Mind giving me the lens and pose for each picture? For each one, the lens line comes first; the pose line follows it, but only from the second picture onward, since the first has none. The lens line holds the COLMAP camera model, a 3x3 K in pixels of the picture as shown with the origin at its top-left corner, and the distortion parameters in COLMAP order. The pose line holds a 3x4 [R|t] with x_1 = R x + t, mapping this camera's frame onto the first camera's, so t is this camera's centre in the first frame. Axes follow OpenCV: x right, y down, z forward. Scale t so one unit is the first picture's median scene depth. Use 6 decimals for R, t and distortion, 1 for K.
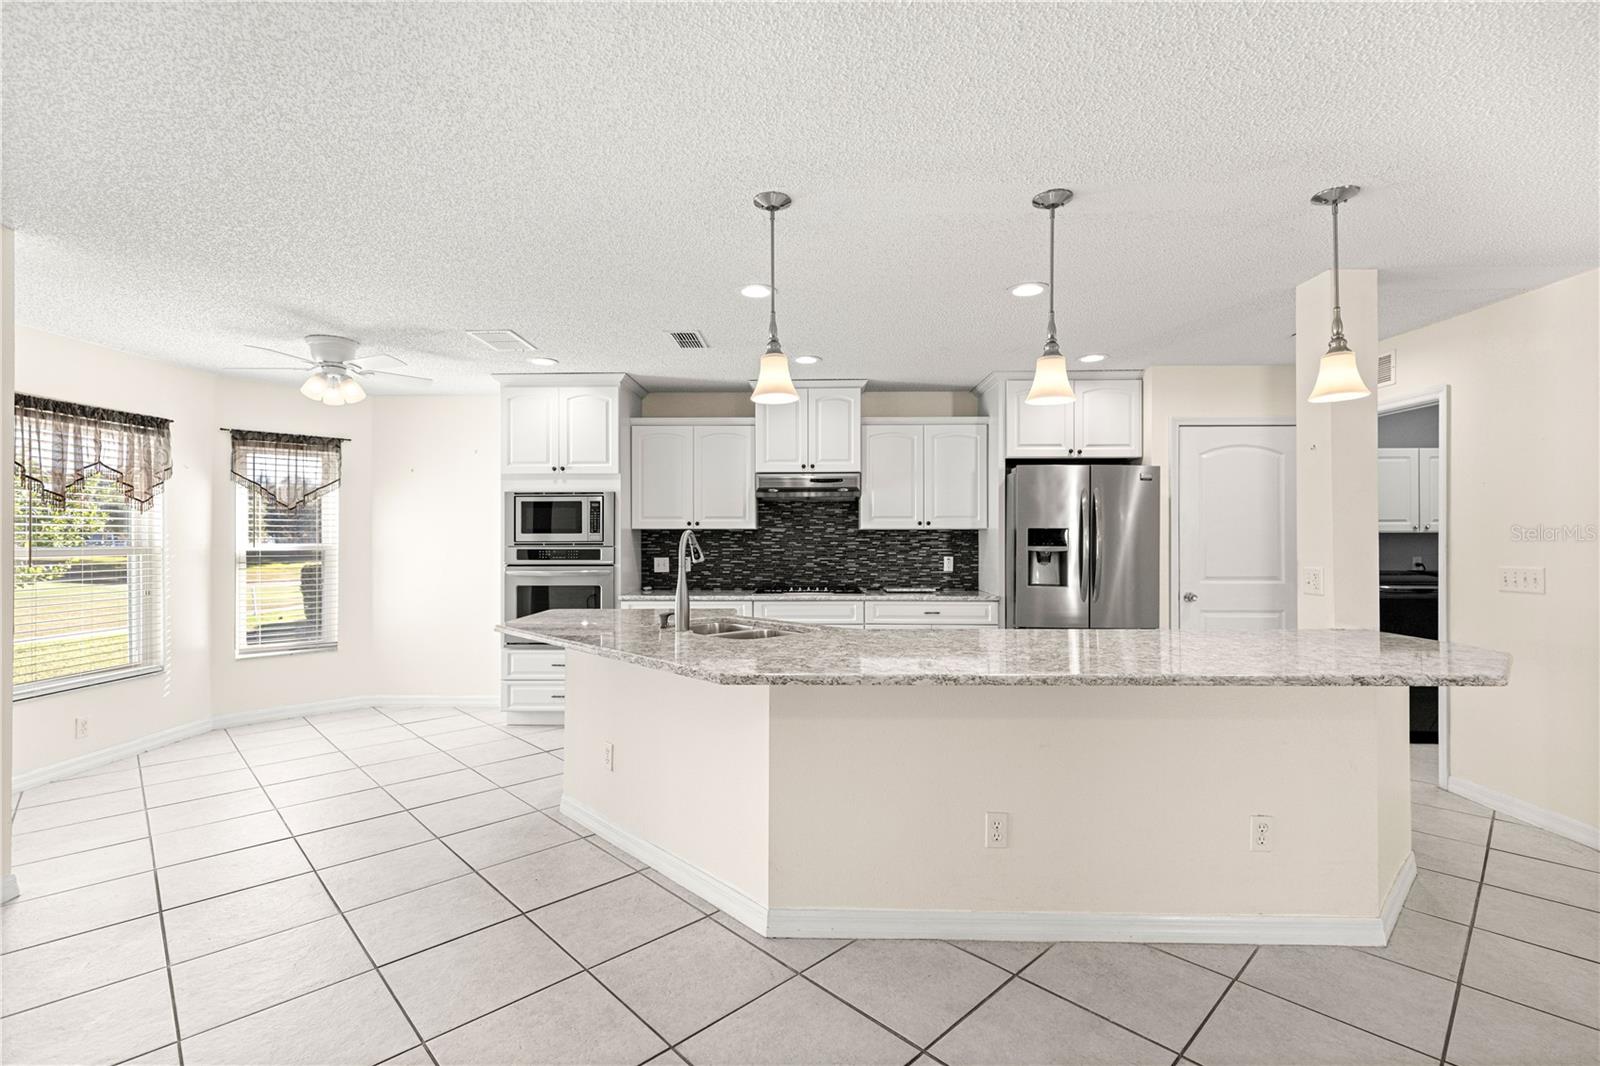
lens RADIAL K [[719.7, 0, 797.0], [0, 719.7, 532.1], [0, 0, 1]] dist [0.005485, 0.000062]
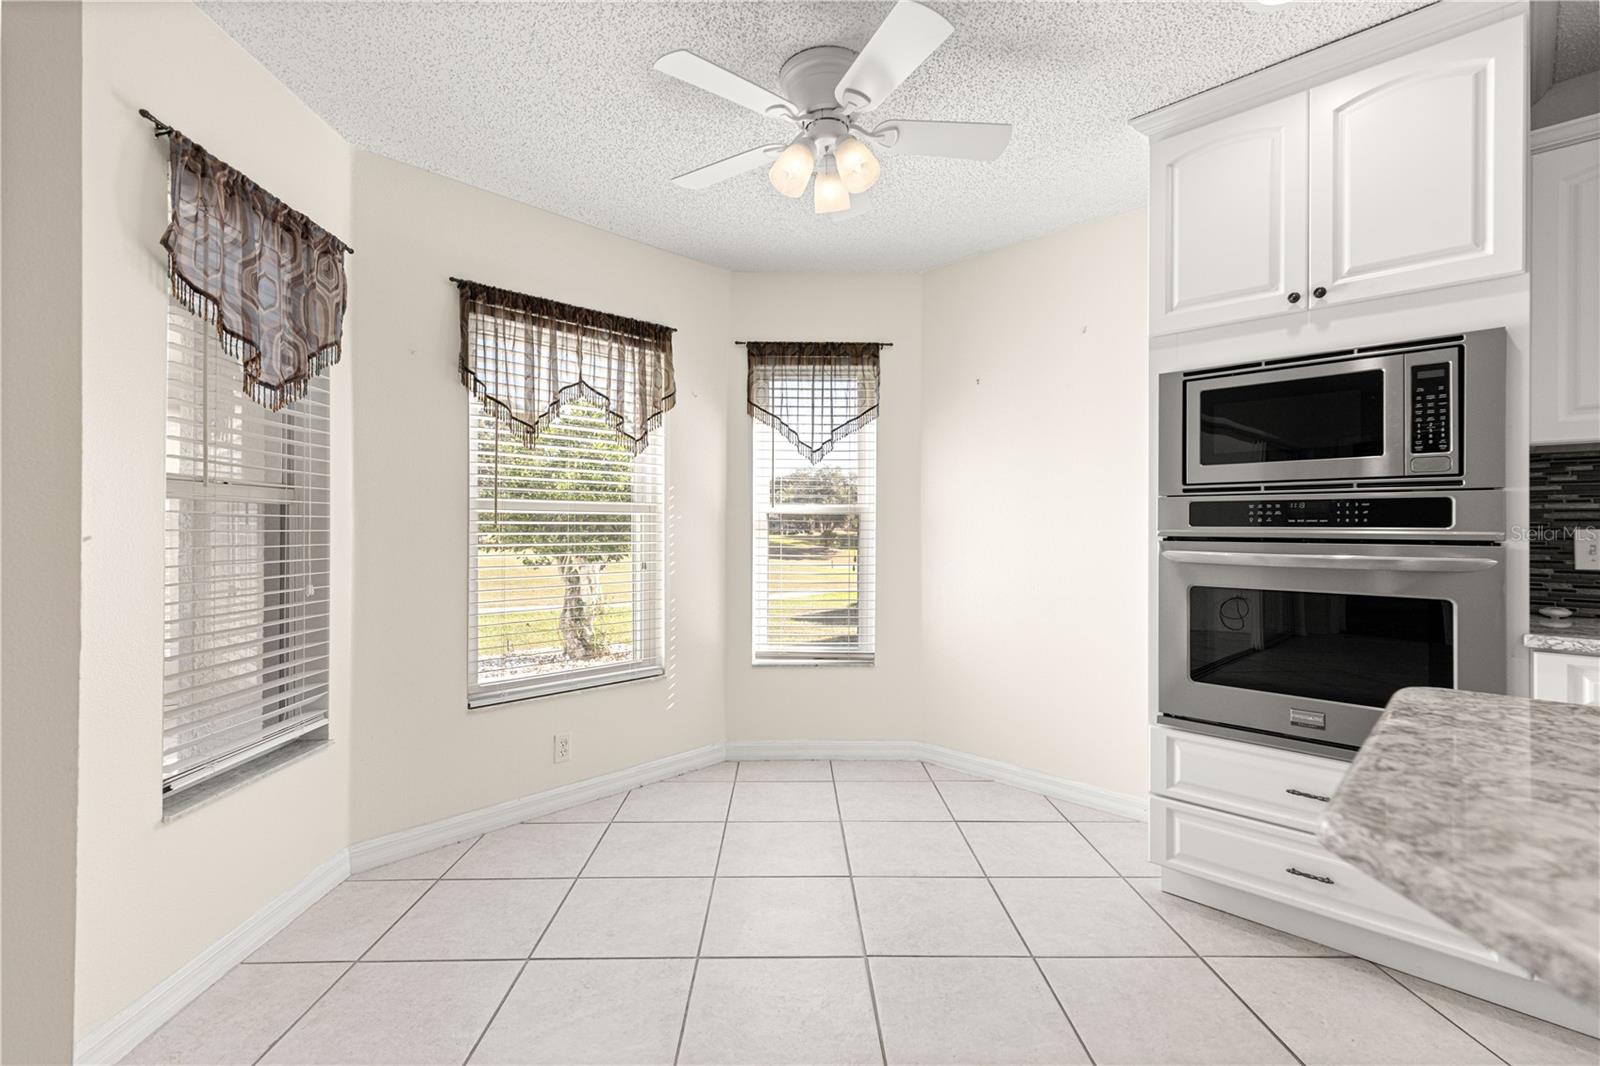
lens RADIAL K [[719.7, 0, 798.2], [0, 719.7, 526.7], [0, 0, 1]] dist [0.005485, 0.000062]
pose [[0.732453, 0.004397, -0.680803, -0.266976], [0.001642, 0.999965, 0.008226, 0.034978], [0.680815, -0.007143, 0.732420, 0.523049]]
